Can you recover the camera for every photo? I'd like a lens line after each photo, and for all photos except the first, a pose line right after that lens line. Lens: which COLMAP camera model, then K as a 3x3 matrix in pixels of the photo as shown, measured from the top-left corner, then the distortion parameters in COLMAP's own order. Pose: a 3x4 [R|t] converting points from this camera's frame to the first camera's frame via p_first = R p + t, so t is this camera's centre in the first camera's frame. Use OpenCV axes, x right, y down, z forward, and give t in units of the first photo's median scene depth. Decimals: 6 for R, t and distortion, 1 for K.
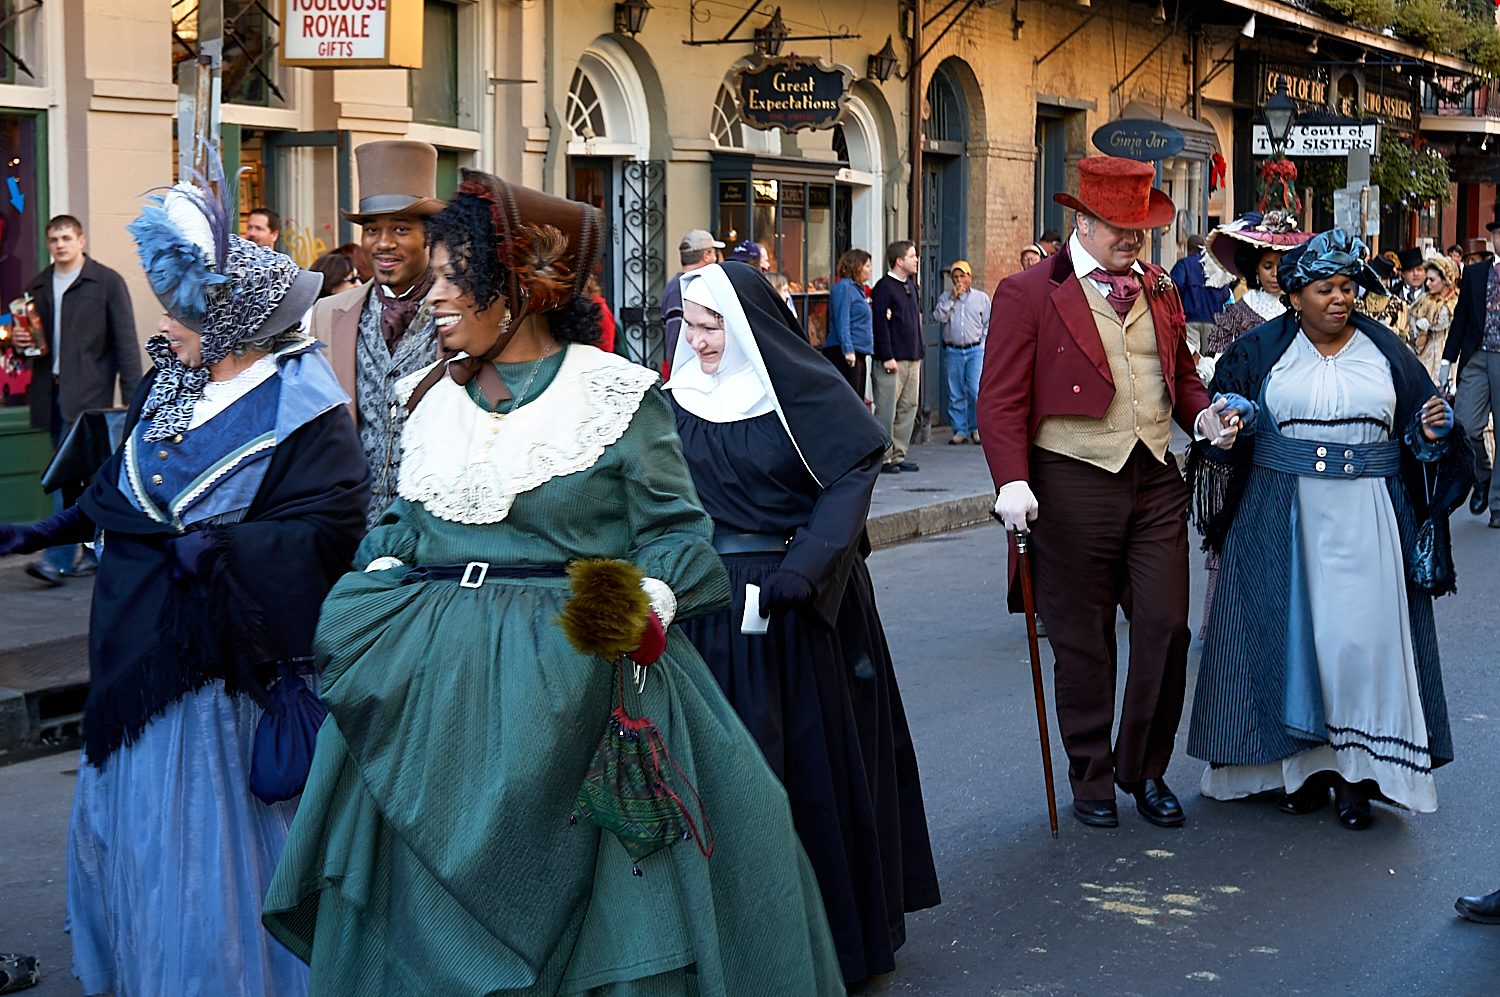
lens RADIAL K [[2215.0, 0, 742.7], [0, 2215.0, 488.7], [0, 0, 1]] dist [0.077562, 0.000000]
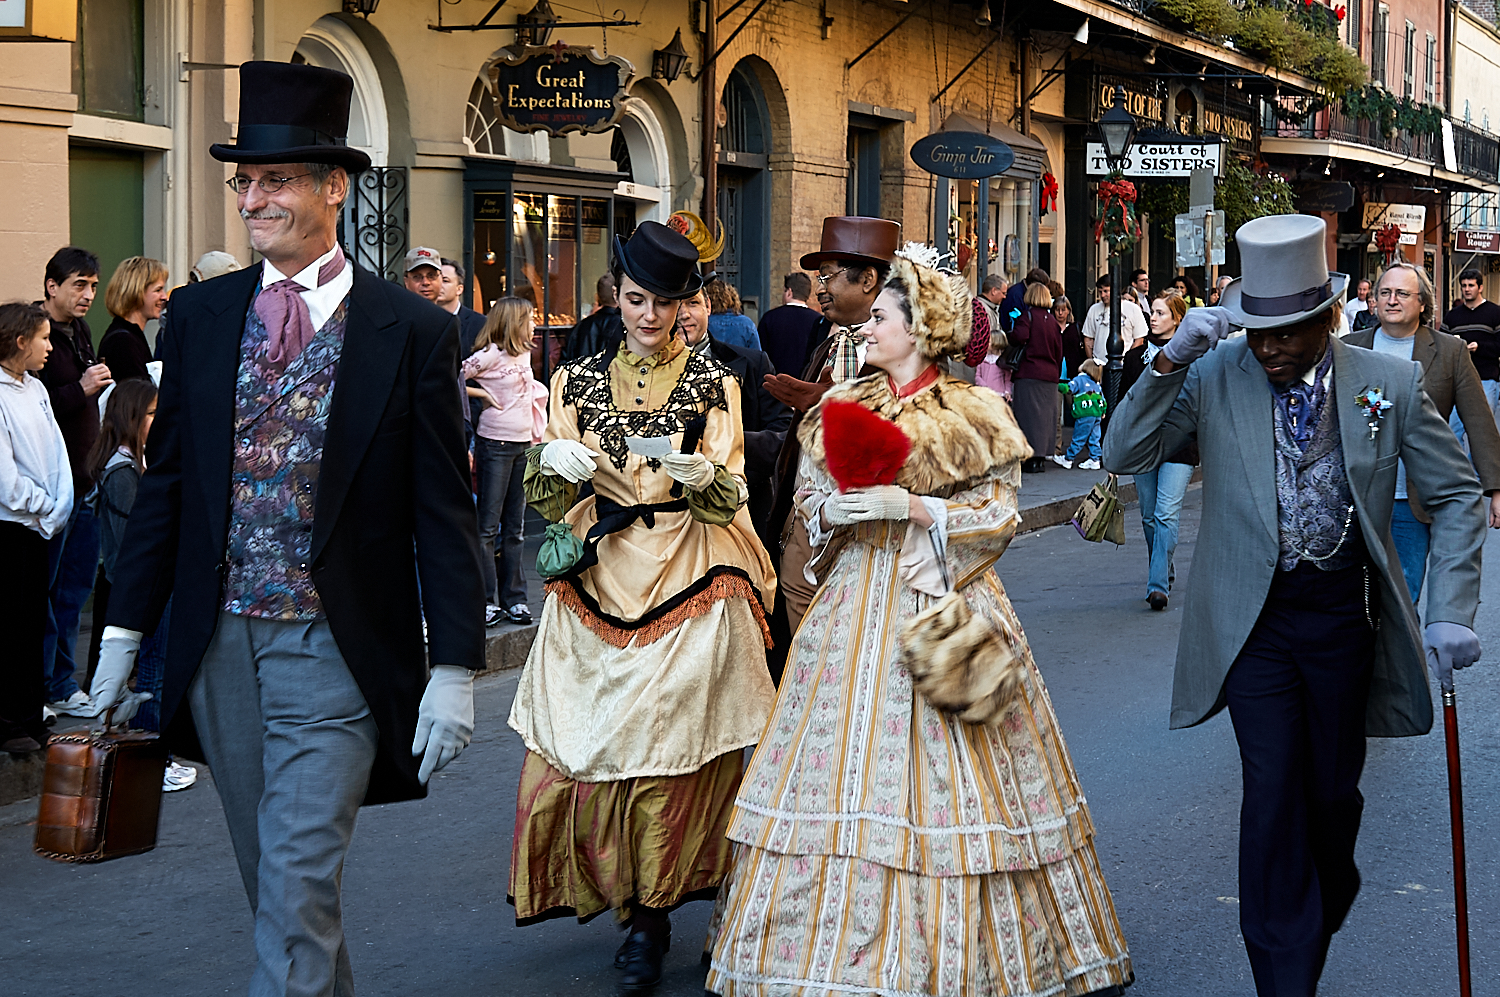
lens RADIAL K [[2215.0, 0, 751.4], [0, 2215.0, 505.4], [0, 0, 1]] dist [0.077562, 0.000000]
pose [[0.996445, -0.002229, 0.084212, 0.020107], [0.002748, 0.999978, -0.006056, -0.012653], [-0.084197, 0.006266, 0.996429, 0.131206]]
